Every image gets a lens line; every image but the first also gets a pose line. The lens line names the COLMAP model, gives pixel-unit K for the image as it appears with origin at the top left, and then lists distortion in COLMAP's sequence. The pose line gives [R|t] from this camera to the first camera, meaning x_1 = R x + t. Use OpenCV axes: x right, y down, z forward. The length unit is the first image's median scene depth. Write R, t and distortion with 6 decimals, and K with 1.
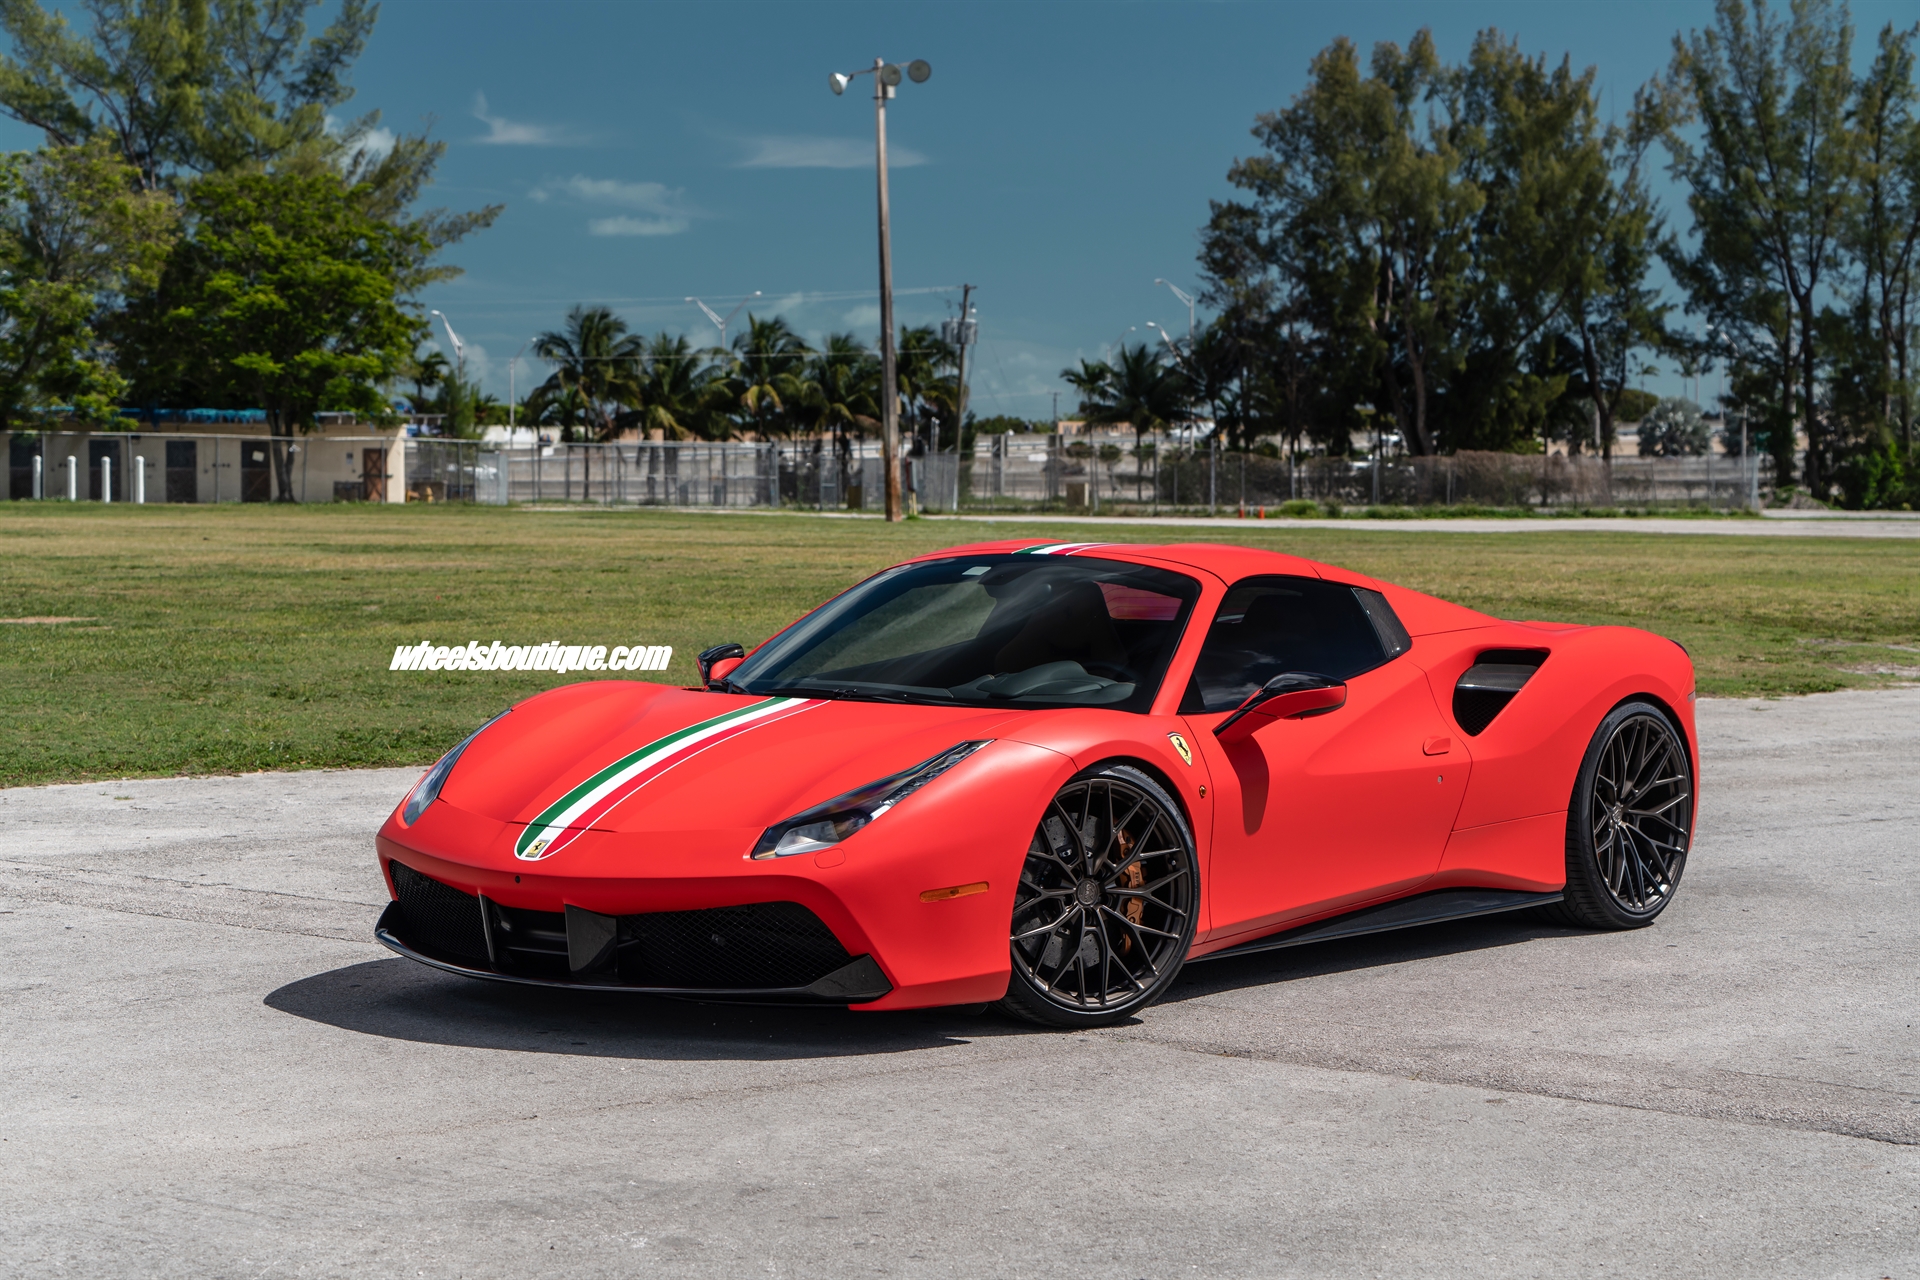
lens RADIAL K [[3768.8, 0, 960.1], [0, 3768.8, 639.0], [0, 0, 1]] dist [0.004677, 0.000000]
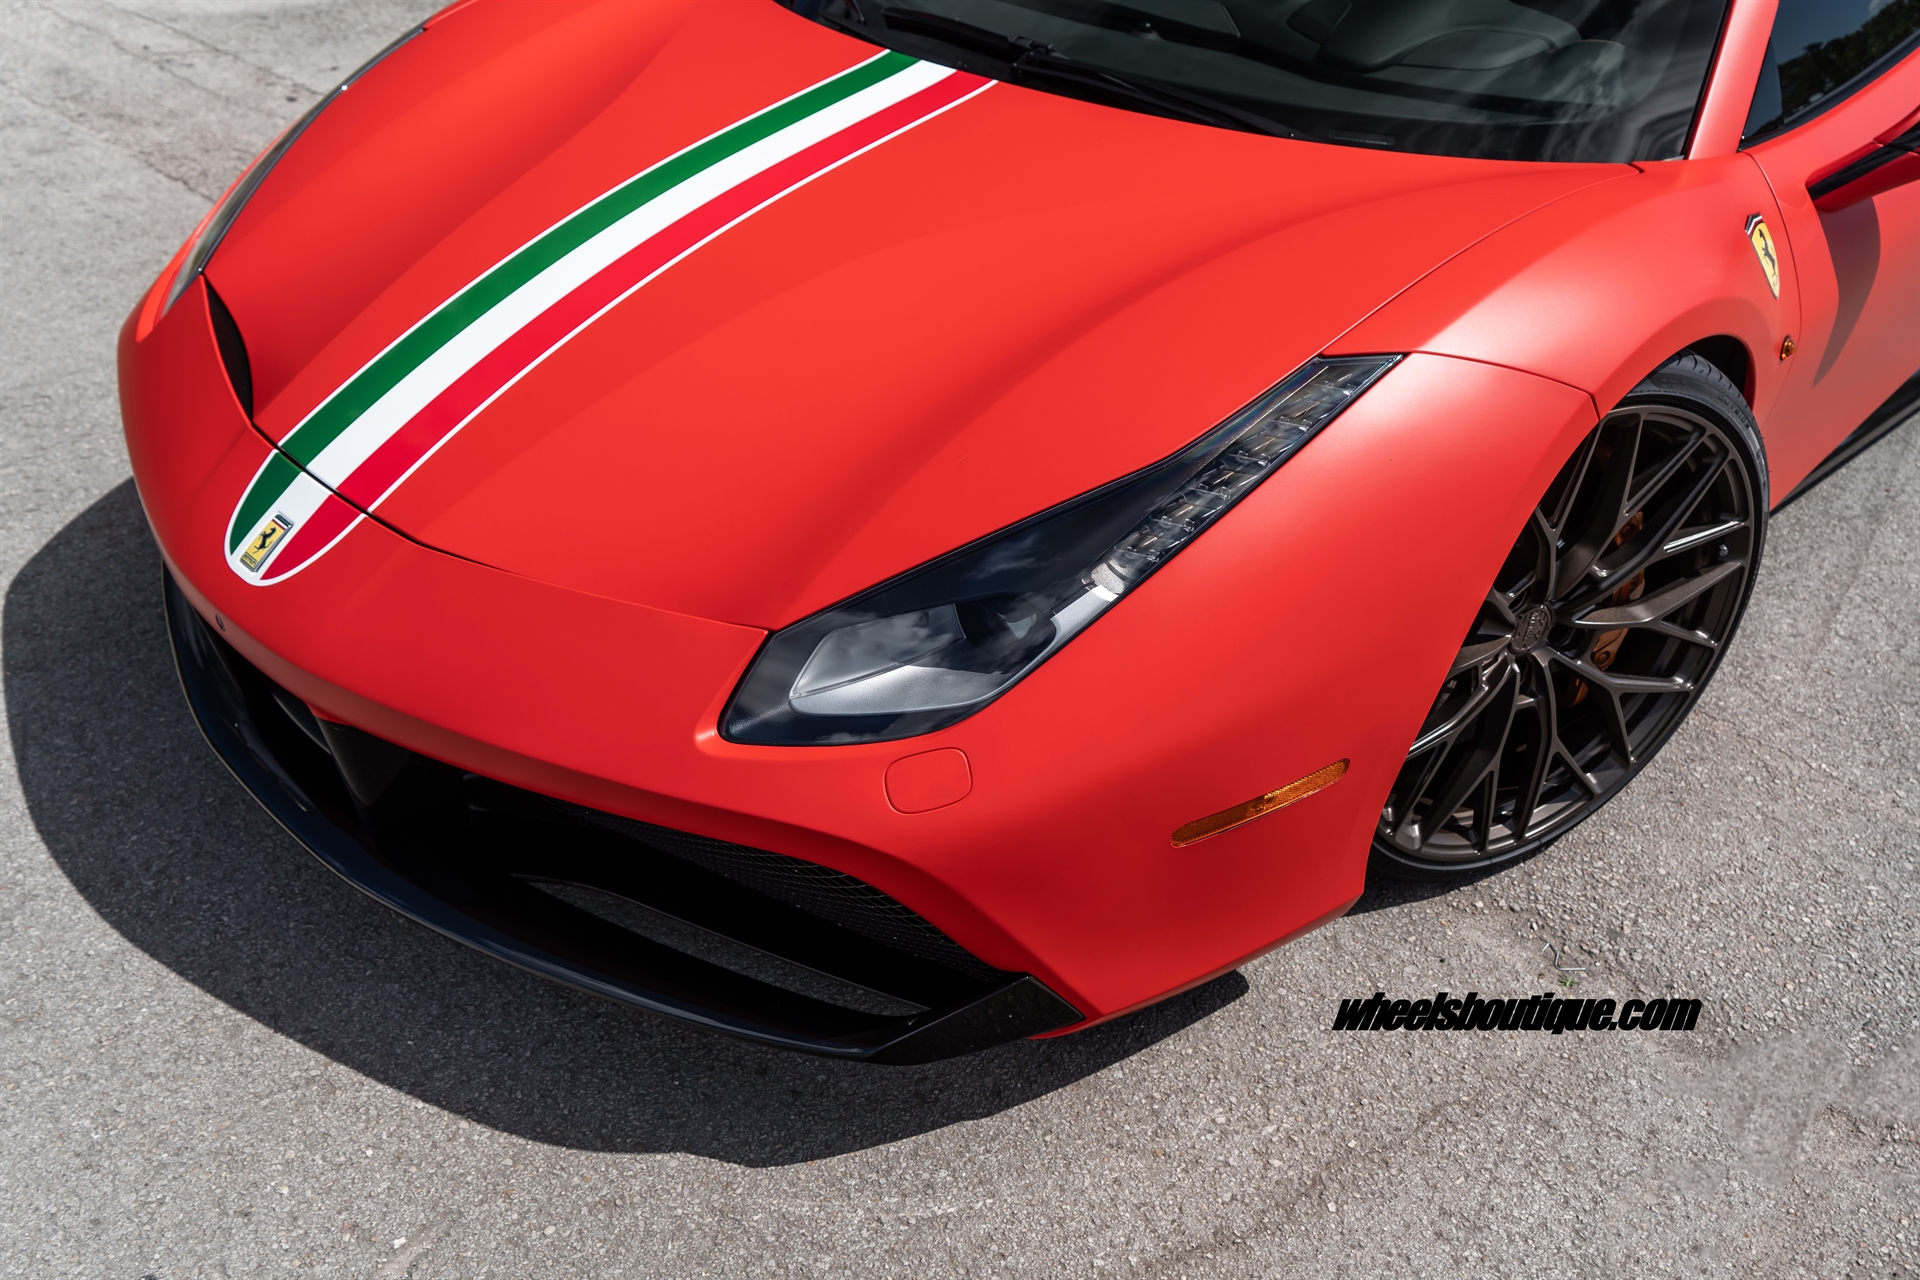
lens RADIAL K [[1565.8, 0, 957.5], [0, 1565.8, 642.0], [0, 0, 1]] dist [-0.005576, -0.000287]
pose [[0.995906, 0.065559, -0.062230, -0.023491], [-0.026456, 0.869718, 0.492840, -0.022629], [0.086433, -0.489176, 0.867892, 0.843496]]
